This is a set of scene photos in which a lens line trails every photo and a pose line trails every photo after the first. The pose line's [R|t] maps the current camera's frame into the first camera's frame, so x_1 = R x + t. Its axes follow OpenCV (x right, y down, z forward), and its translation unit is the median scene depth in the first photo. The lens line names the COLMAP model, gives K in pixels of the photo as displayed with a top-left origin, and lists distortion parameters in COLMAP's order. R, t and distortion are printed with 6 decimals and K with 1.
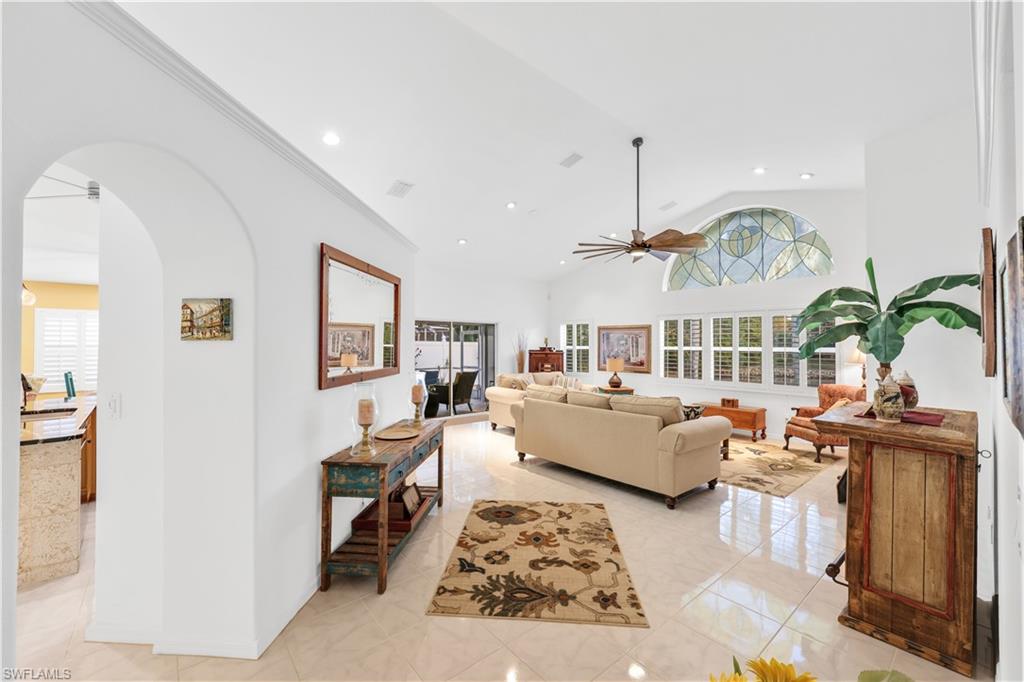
lens RADIAL K [[417.2, 0, 508.1], [0, 417.2, 332.9], [0, 0, 1]] dist [0.001137, -0.000020]
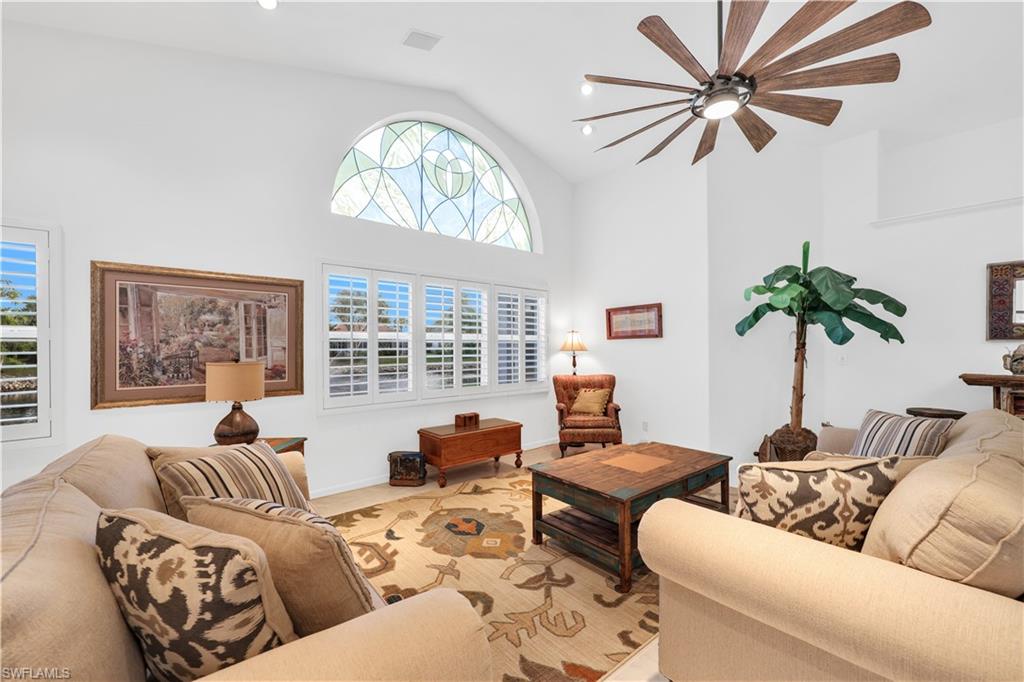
lens RADIAL K [[417.2, 0, 508.1], [0, 417.2, 332.9], [0, 0, 1]] dist [0.001137, -0.000020]
pose [[0.024246, -0.004827, 0.999694, -0.097059], [-0.050659, 0.998698, 0.006051, 0.021531], [-0.998422, -0.050790, 0.023970, 0.780038]]
